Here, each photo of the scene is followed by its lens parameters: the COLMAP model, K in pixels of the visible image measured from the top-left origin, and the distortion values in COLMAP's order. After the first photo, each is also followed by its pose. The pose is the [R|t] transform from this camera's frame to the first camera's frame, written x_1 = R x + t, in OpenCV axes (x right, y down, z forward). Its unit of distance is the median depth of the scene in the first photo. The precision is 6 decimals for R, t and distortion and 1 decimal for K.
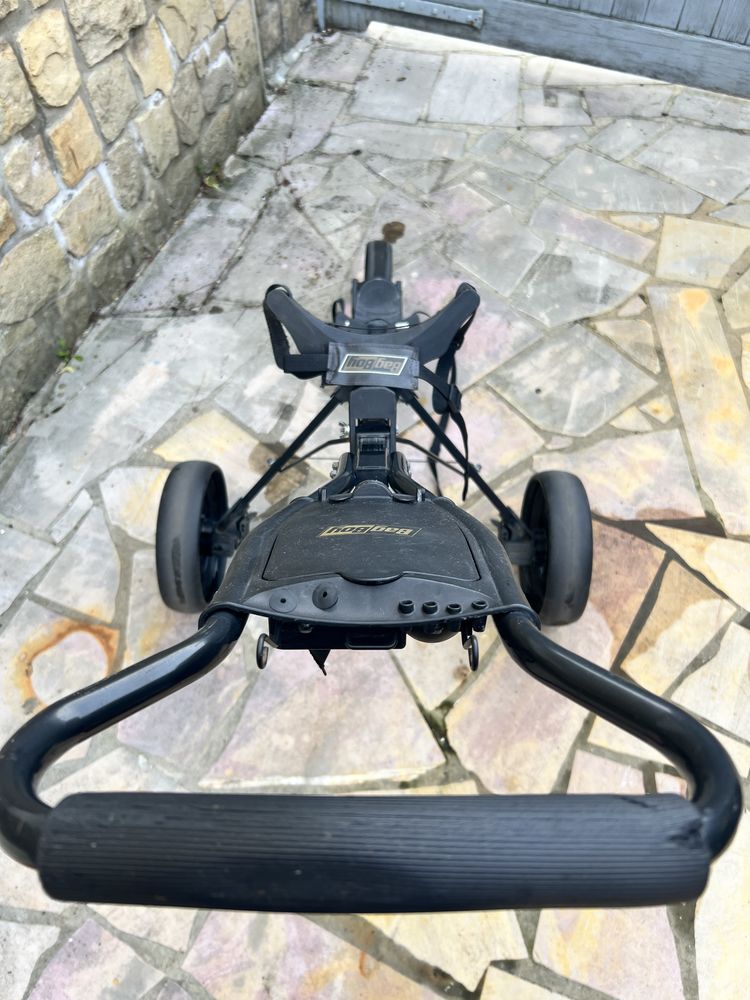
lens RADIAL K [[759.4, 0, 375.0], [0, 759.4, 500.0], [0, 0, 1]] dist [0.028816, -0.040271]
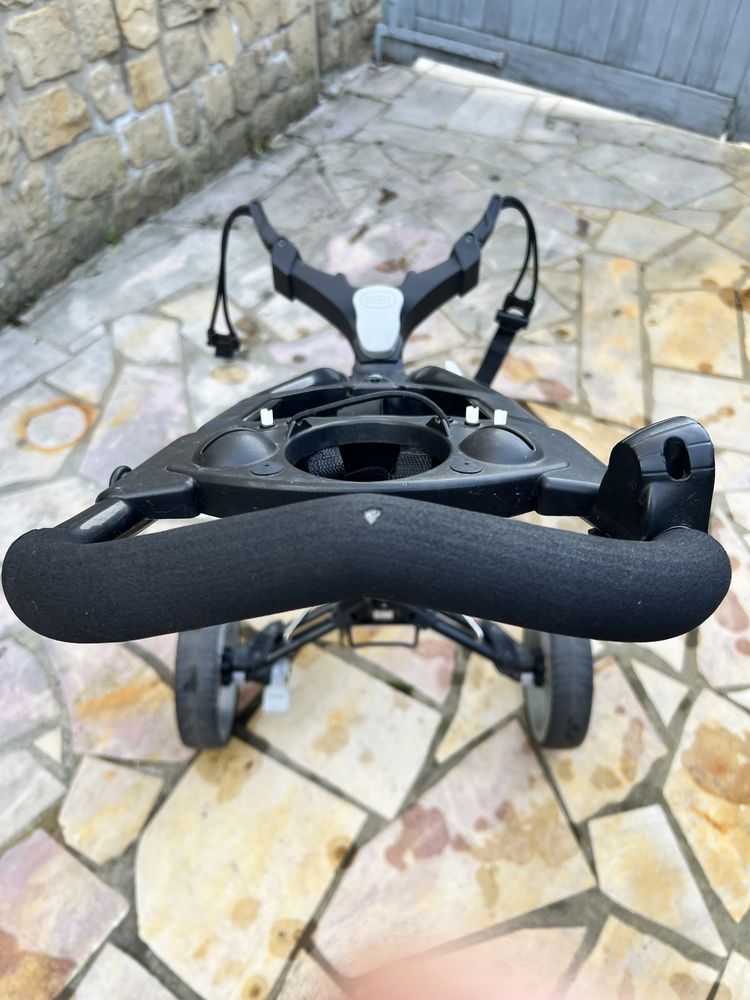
lens RADIAL K [[759.8, 0, 375.0], [0, 759.8, 500.0], [0, 0, 1]] dist [-0.000395, -0.000952]
pose [[0.984153, 0.149377, -0.095544, 0.186973], [-0.159457, 0.981237, -0.108387, 0.264679], [0.077561, 0.121905, 0.989507, -0.155541]]
